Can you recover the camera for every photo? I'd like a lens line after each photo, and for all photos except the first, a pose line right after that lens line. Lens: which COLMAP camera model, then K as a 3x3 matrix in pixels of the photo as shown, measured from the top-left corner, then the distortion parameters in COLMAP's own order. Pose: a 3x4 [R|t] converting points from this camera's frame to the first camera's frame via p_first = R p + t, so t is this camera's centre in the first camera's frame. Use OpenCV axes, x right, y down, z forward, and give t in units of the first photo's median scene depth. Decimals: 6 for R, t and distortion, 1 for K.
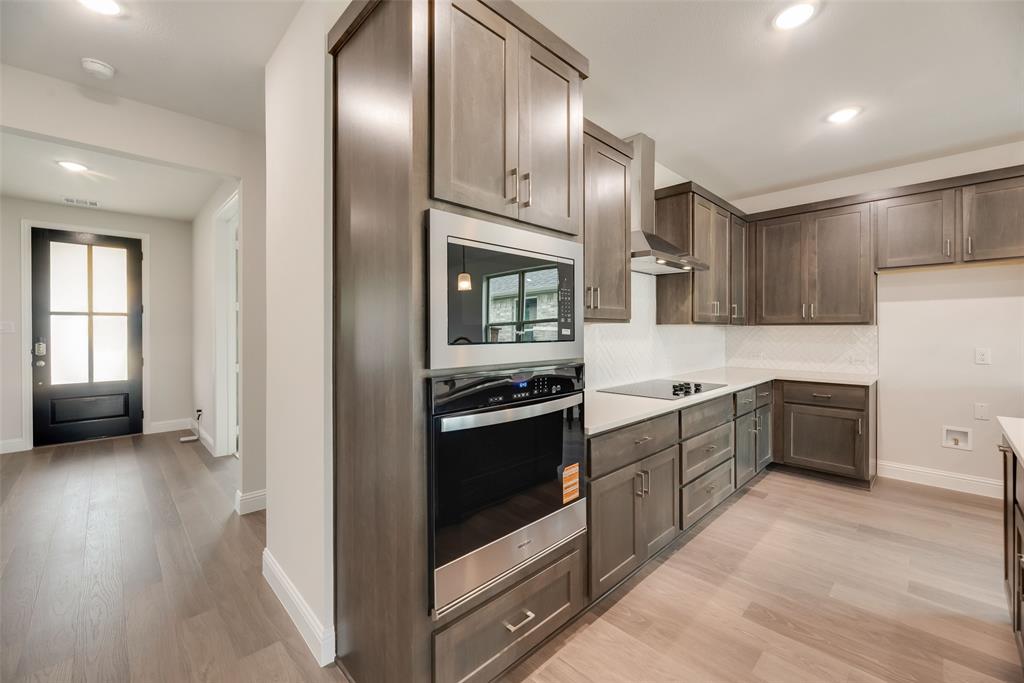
lens RADIAL K [[415.0, 0, 510.9], [0, 415.0, 332.0], [0, 0, 1]] dist [0.004091, -0.000212]
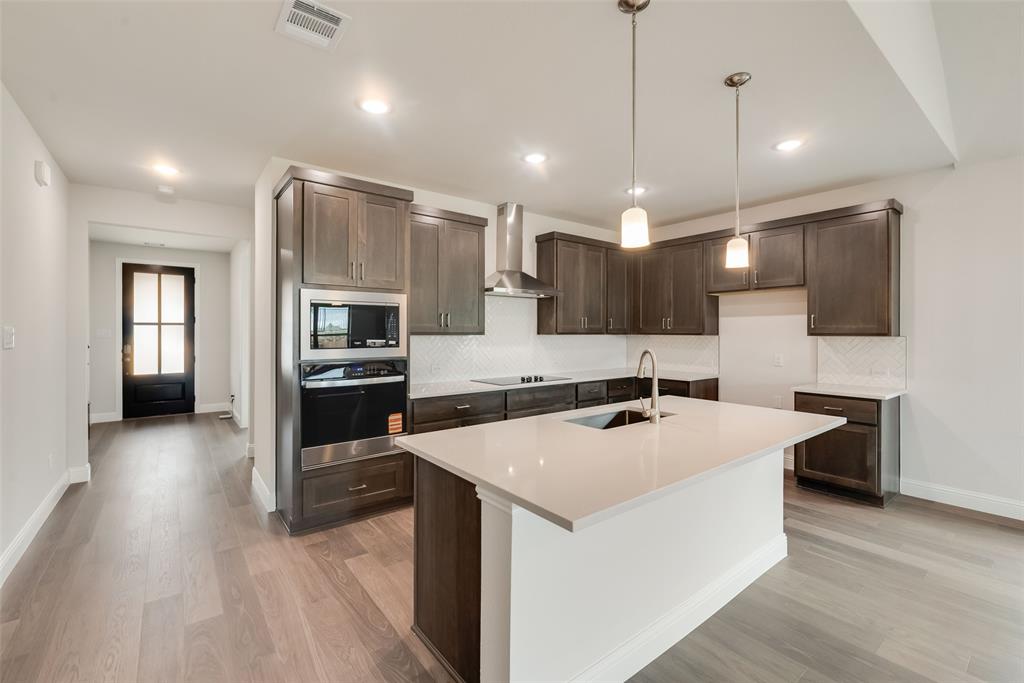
lens RADIAL K [[435.9, 0, 516.7], [0, 435.9, 333.9], [0, 0, 1]] dist [-0.002092, 0.000365]
pose [[0.995008, 0.003227, -0.099743, 0.326685], [-0.003348, 0.999994, -0.001054, -0.014017], [0.099739, 0.001382, 0.995013, -0.331935]]
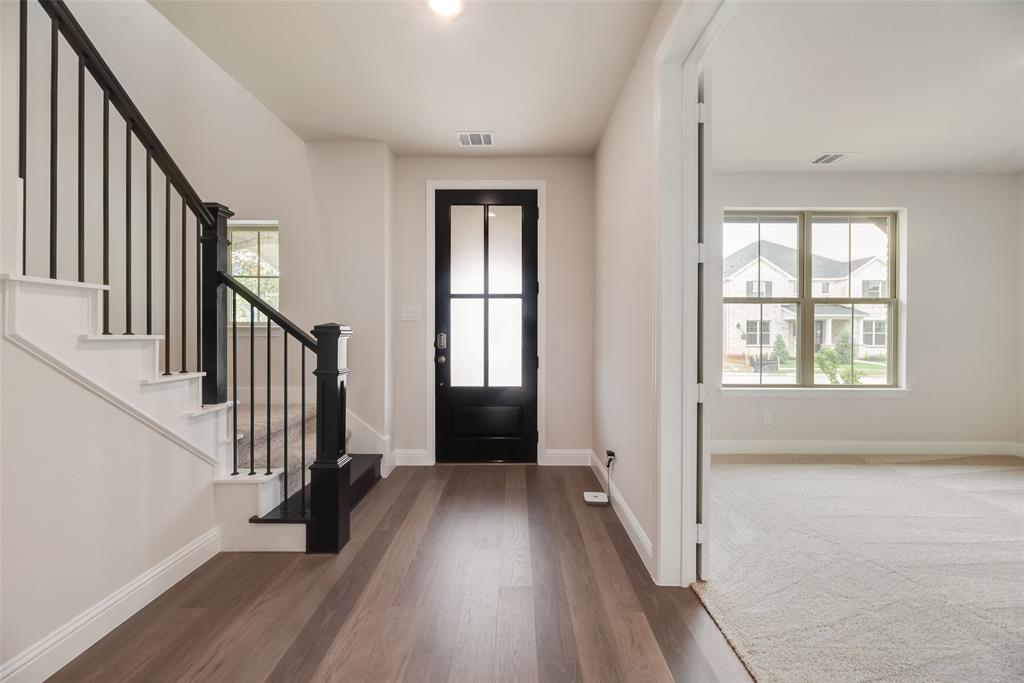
lens RADIAL K [[415.0, 0, 512.1], [0, 415.0, 334.6], [0, 0, 1]] dist [0.004091, -0.000212]
pose [[0.711930, 0.007823, -0.702207, -0.477892], [-0.005193, 0.999969, 0.005875, 0.023421], [0.702232, -0.000536, 0.711948, 0.532355]]
